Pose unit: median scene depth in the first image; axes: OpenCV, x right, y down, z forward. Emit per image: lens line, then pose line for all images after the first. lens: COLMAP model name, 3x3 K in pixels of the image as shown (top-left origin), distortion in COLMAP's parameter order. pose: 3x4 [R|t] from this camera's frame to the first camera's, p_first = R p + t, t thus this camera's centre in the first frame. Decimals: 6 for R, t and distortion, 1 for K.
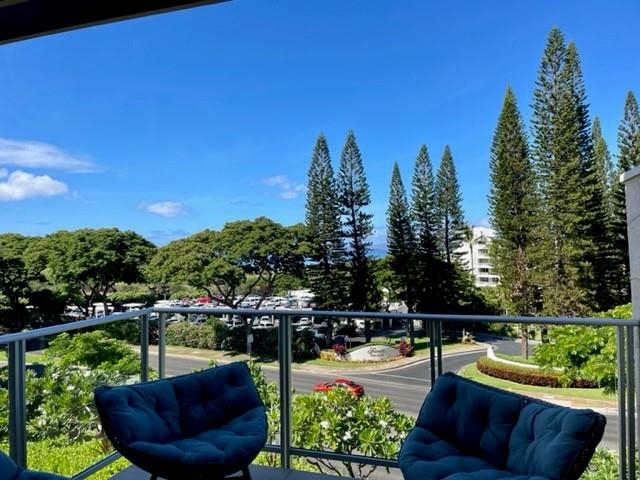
lens RADIAL K [[481.8, 0, 316.1], [0, 481.8, 239.7], [0, 0, 1]] dist [0.040661, -0.001322]
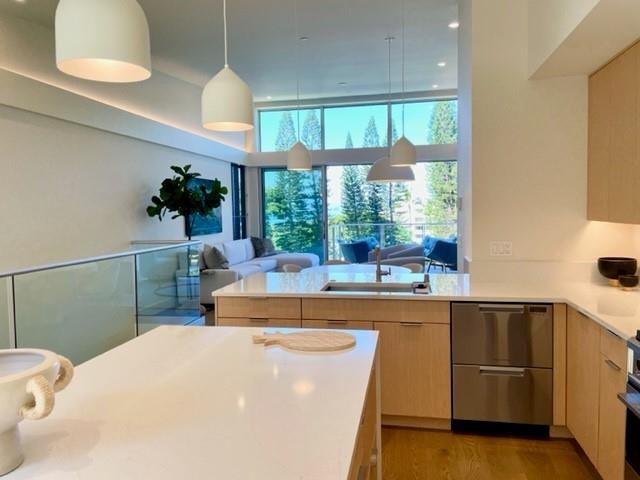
lens RADIAL K [[481.8, 0, 322.4], [0, 481.8, 238.5], [0, 0, 1]] dist [0.040661, -0.001322]
pose [[0.990064, -0.009579, 0.140293, -0.065896], [-0.001751, 0.996760, 0.080415, -0.003074], [-0.140609, -0.079862, 0.986839, -0.156942]]
